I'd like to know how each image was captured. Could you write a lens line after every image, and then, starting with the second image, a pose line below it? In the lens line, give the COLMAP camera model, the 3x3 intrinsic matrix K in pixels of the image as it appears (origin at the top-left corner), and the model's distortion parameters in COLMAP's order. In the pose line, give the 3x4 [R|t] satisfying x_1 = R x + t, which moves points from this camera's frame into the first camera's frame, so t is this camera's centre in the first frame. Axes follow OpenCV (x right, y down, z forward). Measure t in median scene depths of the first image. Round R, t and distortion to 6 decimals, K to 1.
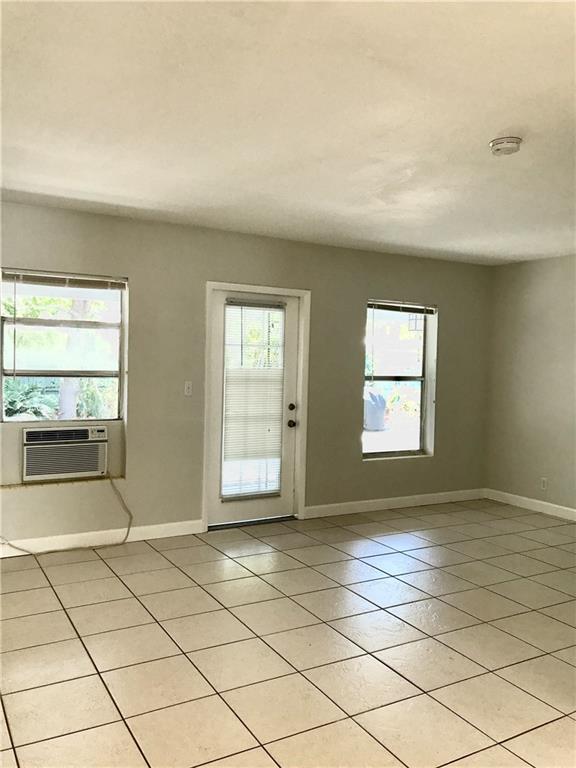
lens RADIAL K [[634.1, 0, 289.5], [0, 634.1, 381.2], [0, 0, 1]] dist [0.034429, -0.032067]
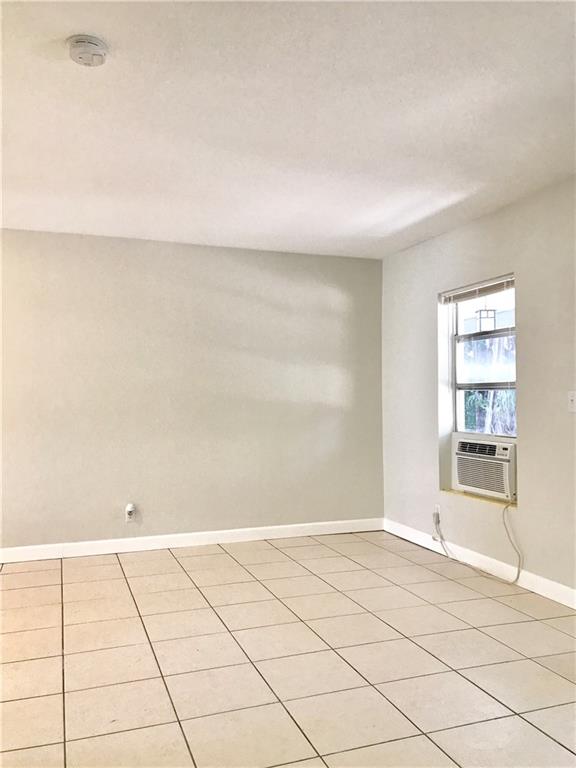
lens RADIAL K [[634.1, 0, 284.1], [0, 634.1, 386.5], [0, 0, 1]] dist [0.034429, -0.032067]
pose [[-0.189421, -0.039219, -0.981112, 0.625255], [-0.034619, 0.998848, -0.033245, 0.030446], [0.981285, 0.027668, -0.190561, 0.841791]]
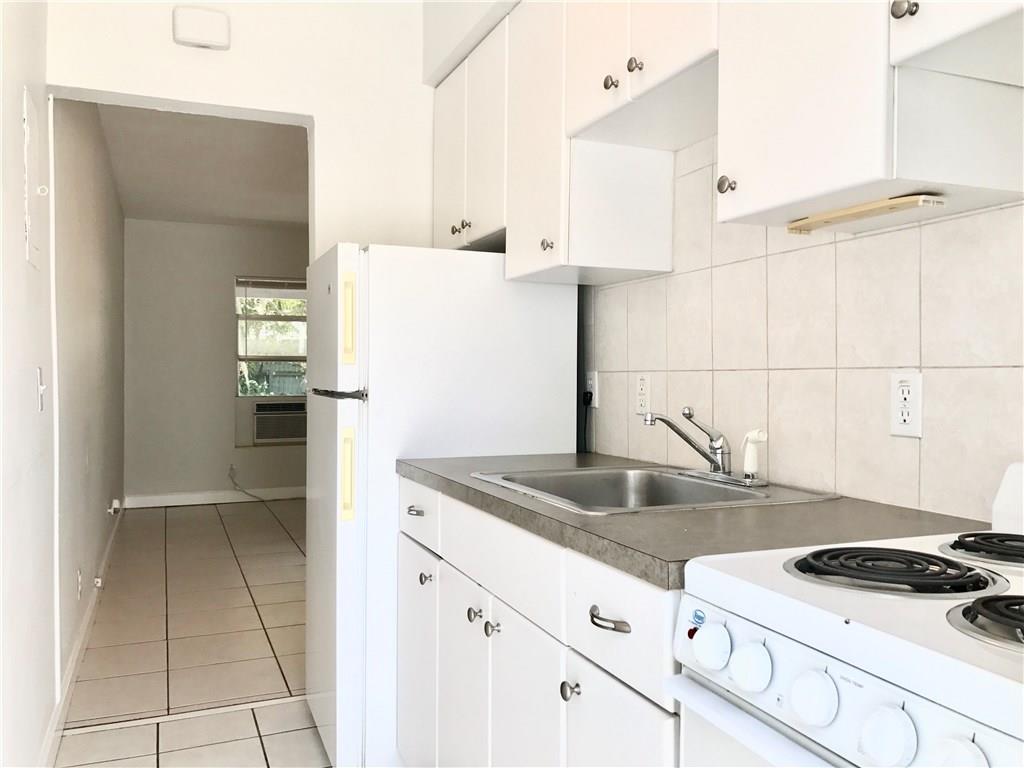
lens RADIAL K [[845.5, 0, 511.4], [0, 845.5, 384.2], [0, 0, 1]] dist [0.034429, -0.032067]
pose [[0.988890, -0.025969, -0.146365, 0.311916], [0.022246, 0.999387, -0.027015, 0.089186], [0.146977, 0.023459, 0.988862, -0.550809]]
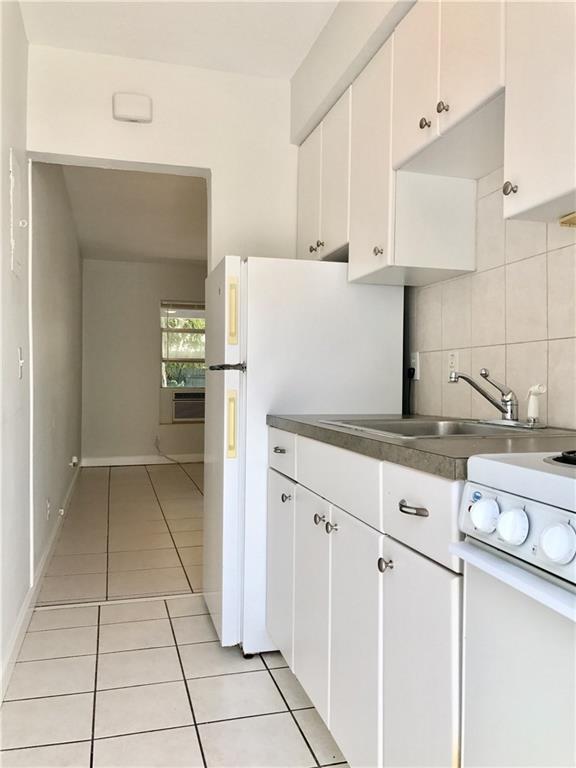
lens RADIAL K [[634.1, 0, 292.1], [0, 634.1, 384.0], [0, 0, 1]] dist [0.034429, -0.032067]
pose [[0.965781, -0.022529, -0.258380, 0.322164], [0.013557, 0.999243, -0.036453, 0.113020], [0.259006, 0.031703, 0.965355, -0.552491]]
